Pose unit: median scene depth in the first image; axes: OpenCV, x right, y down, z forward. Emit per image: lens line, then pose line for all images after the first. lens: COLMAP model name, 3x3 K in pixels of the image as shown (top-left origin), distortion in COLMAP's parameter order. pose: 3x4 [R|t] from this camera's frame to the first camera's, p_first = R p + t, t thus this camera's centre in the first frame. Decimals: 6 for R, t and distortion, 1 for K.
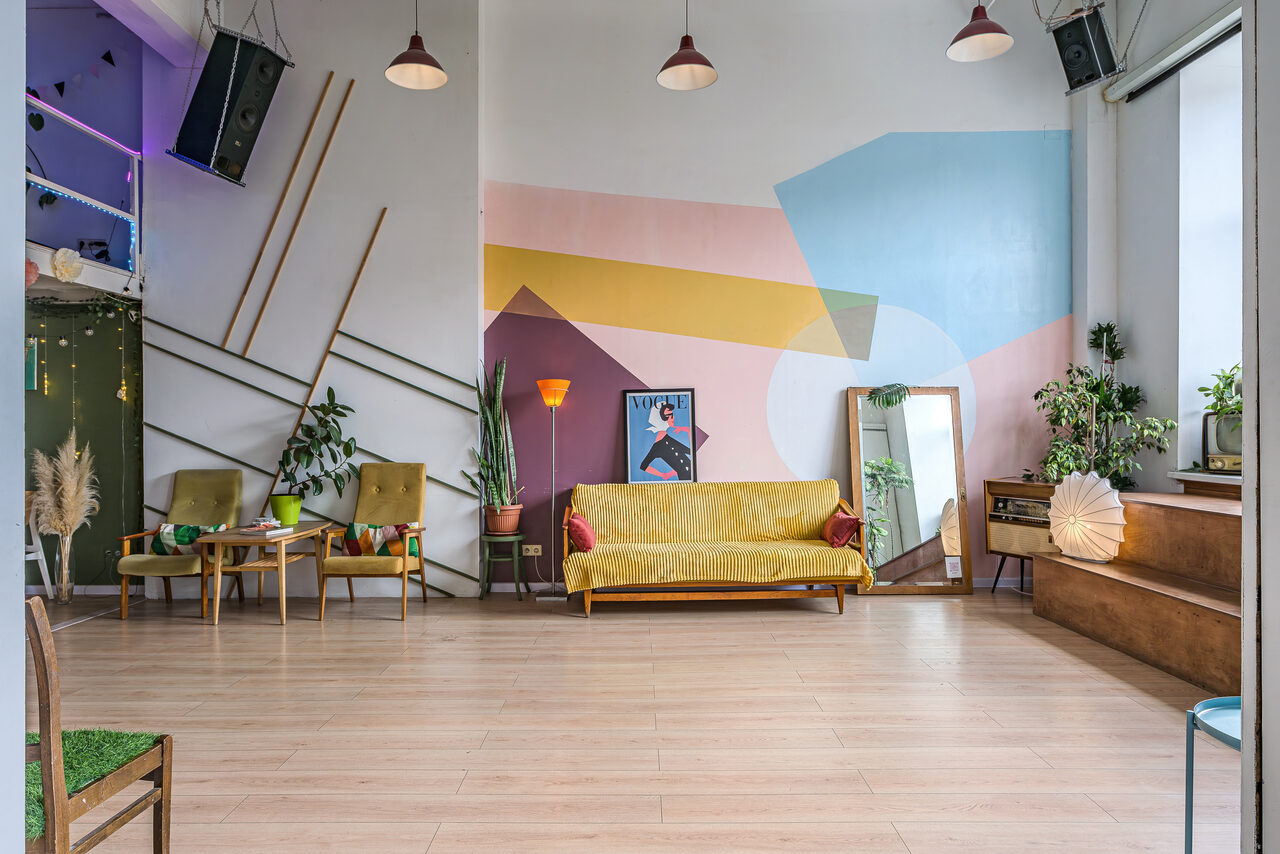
lens RADIAL K [[825.4, 0, 611.4], [0, 825.4, 426.7], [0, 0, 1]] dist [-0.000609, -0.000739]
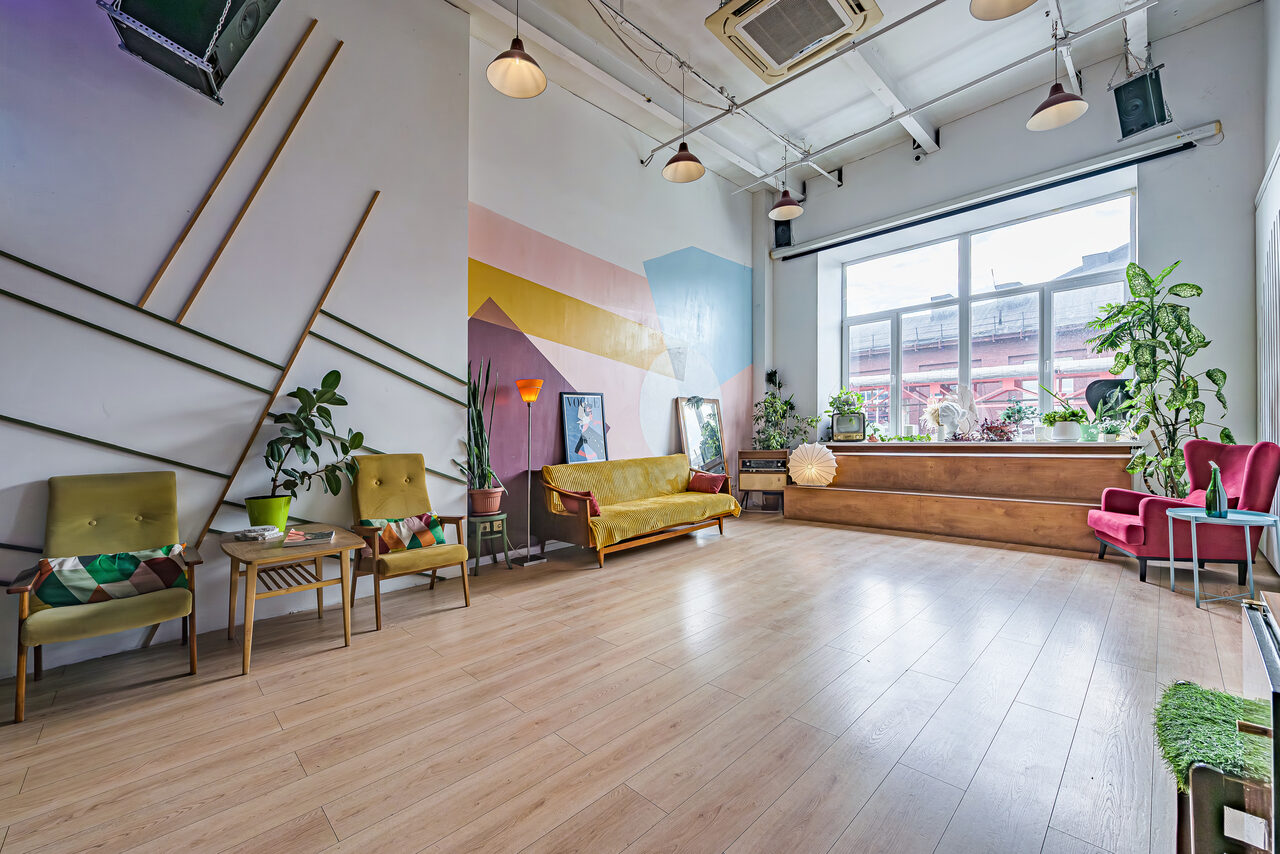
lens RADIAL K [[514.7, 0, 637.4], [0, 514.7, 436.5], [0, 0, 1]] dist [0.001374, 0.000140]
pose [[0.692421, -0.013105, 0.721375, -0.502158], [0.015238, 0.999878, 0.003537, 0.025064], [-0.721333, 0.008543, 0.692536, 0.368507]]
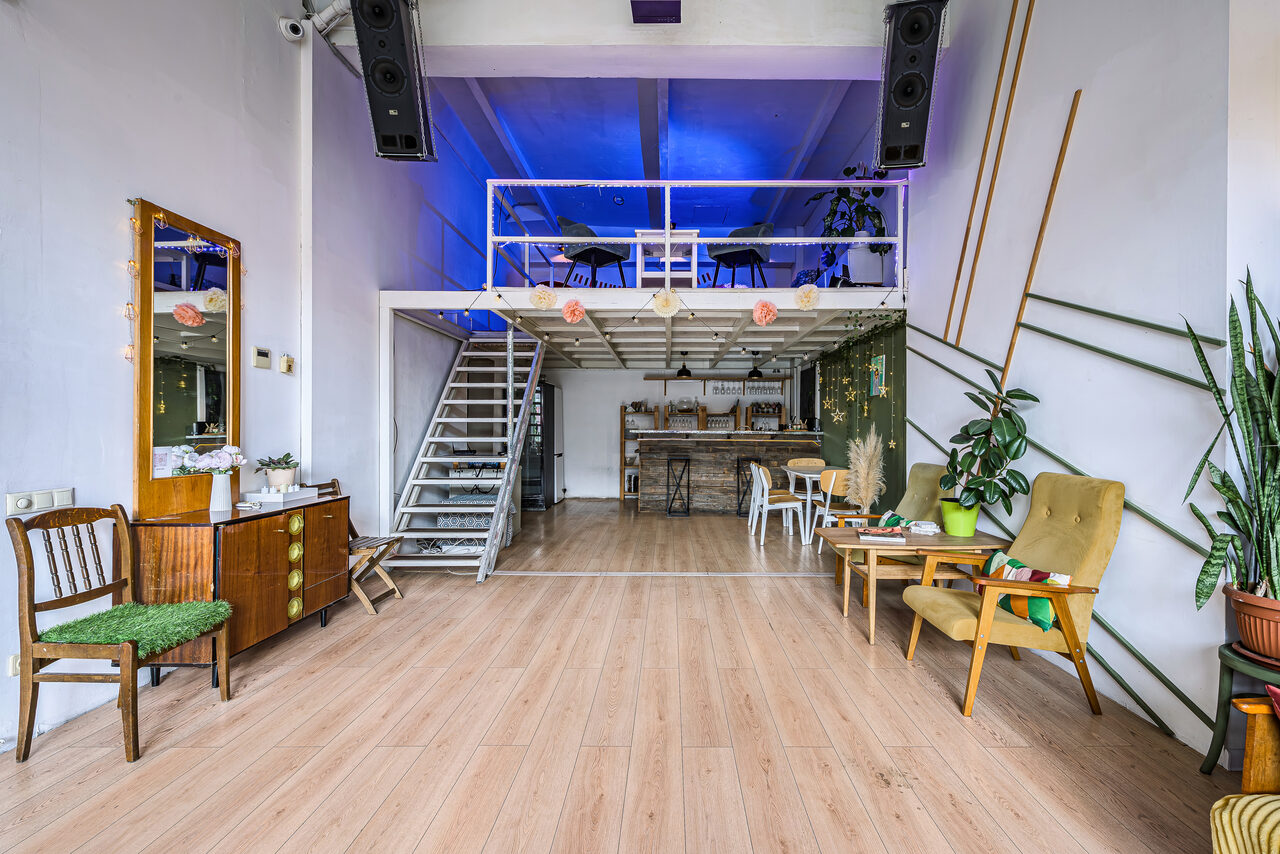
lens RADIAL K [[536.9, 0, 680.5], [0, 536.9, 426.9], [0, 0, 1]] dist [-0.000128, -0.000035]
pose [[0.048874, 0.002190, -0.998803, 0.139337], [-0.006398, 0.999978, 0.001880, 0.005220], [0.998784, 0.006298, 0.048886, 0.669248]]
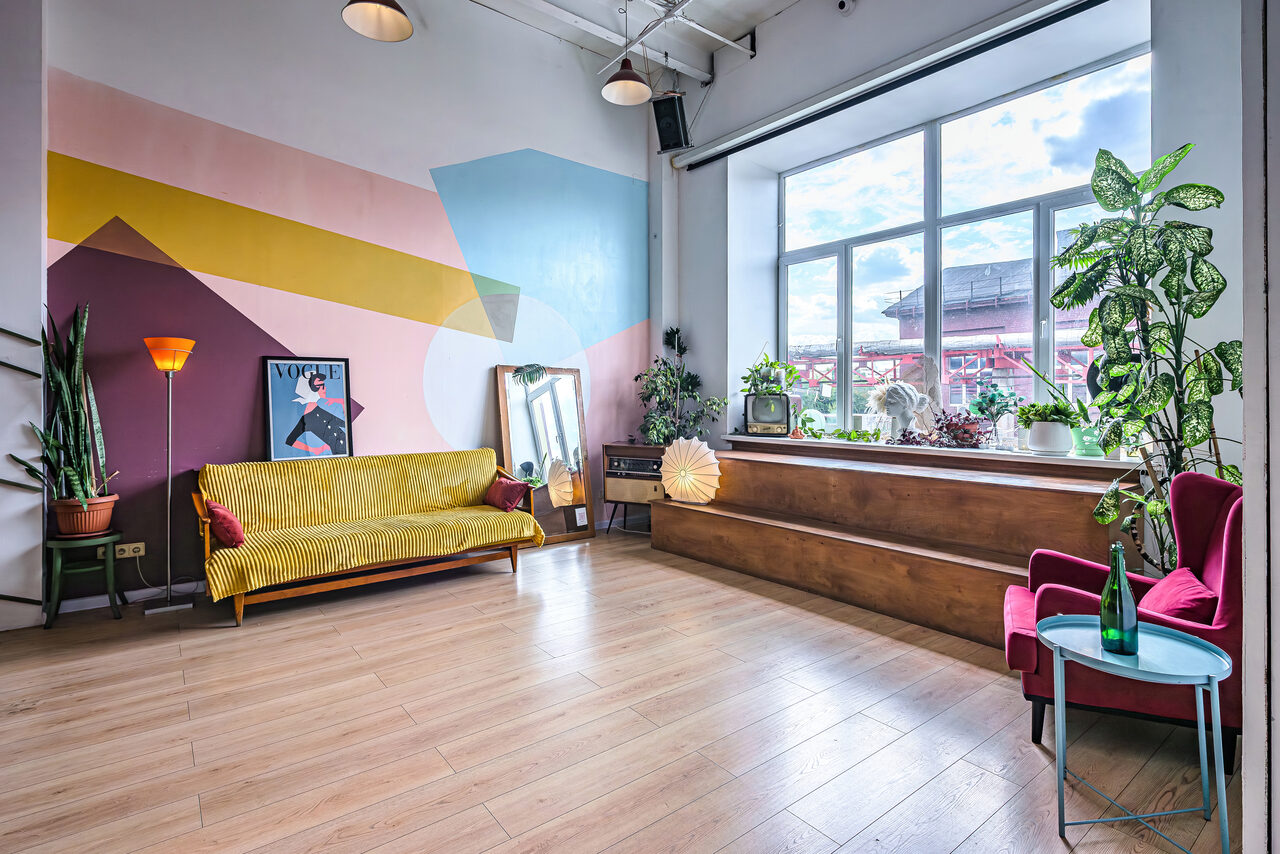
lens RADIAL K [[628.6, 0, 639.5], [0, 628.6, 402.0], [0, 0, 1]] dist [0.000442, 0.000678]
pose [[0.765377, 0.010645, 0.643494, -0.116330], [-0.013321, 0.999911, -0.000696, 0.000199], [-0.643444, -0.008039, 0.765451, 0.228868]]
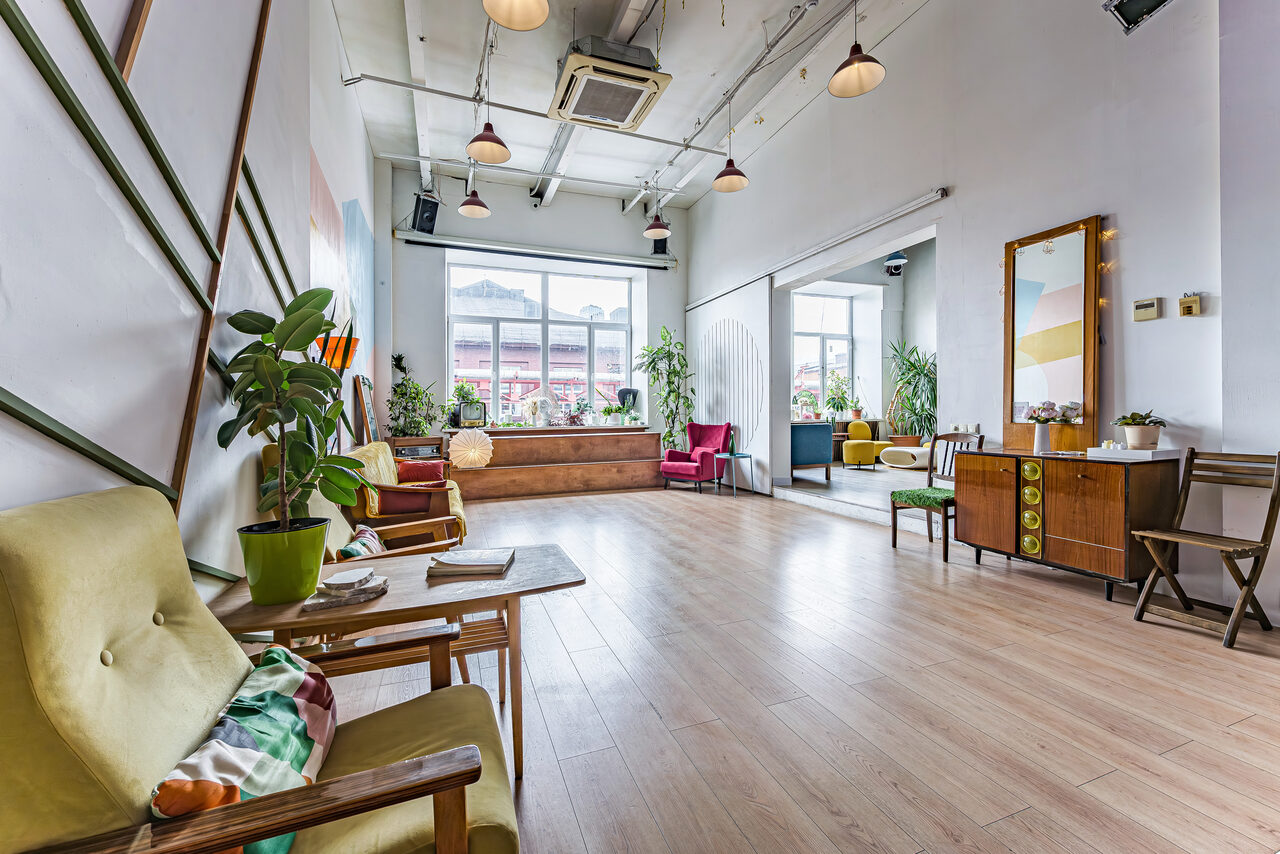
lens RADIAL K [[514.7, 0, 637.4], [0, 514.7, 436.5], [0, 0, 1]] dist [0.001374, 0.000140]
pose [[-0.392278, -0.020961, 0.919608, -0.682736], [0.017655, 0.999385, 0.030310, 0.036690], [-0.919677, 0.028126, -0.391666, 0.931729]]
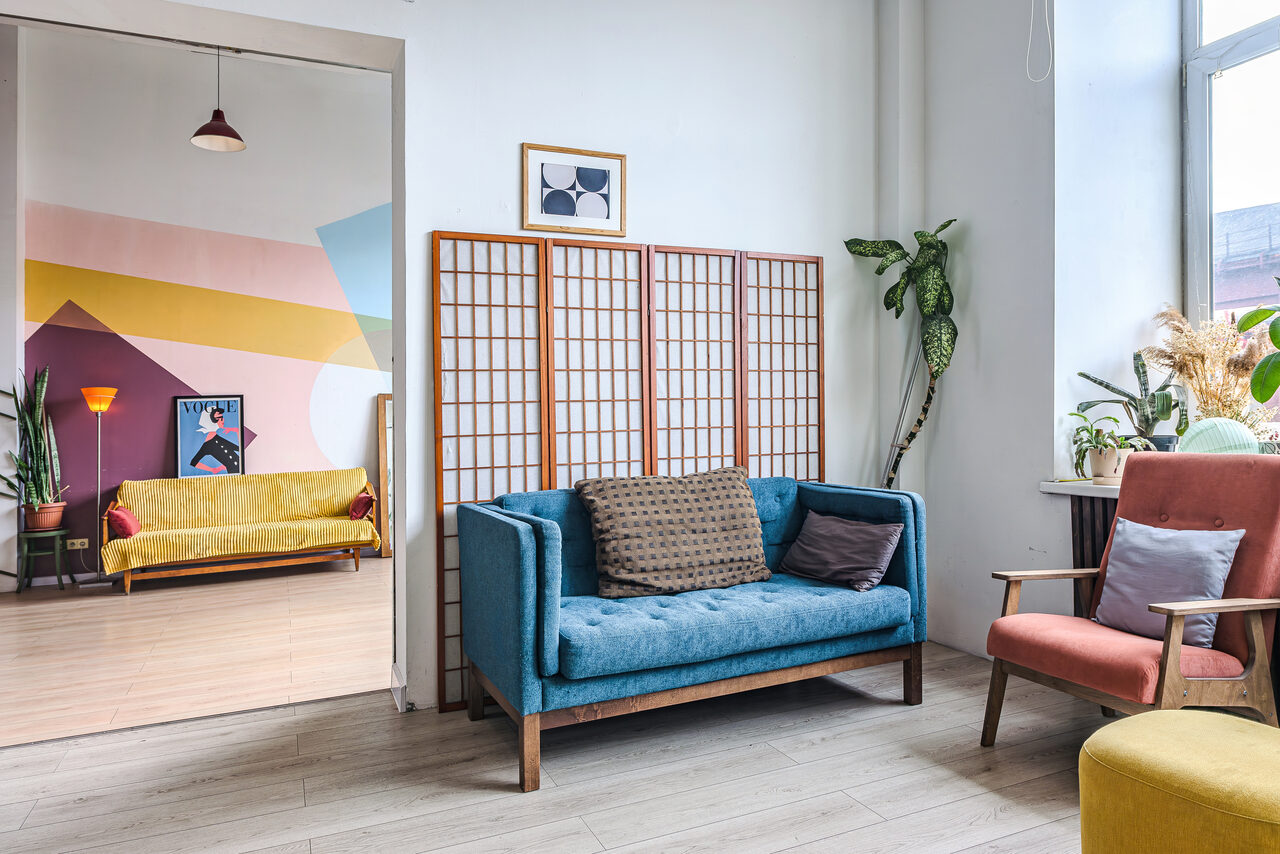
lens RADIAL K [[828.0, 0, 642.7], [0, 828.0, 402.2], [0, 0, 1]] dist [0.002471, -0.002791]
pose [[0.902319, -0.005666, 0.431031, 0.109902], [0.017264, 0.999586, -0.023001, 0.000977], [-0.430723, 0.028195, 0.902044, -0.320773]]
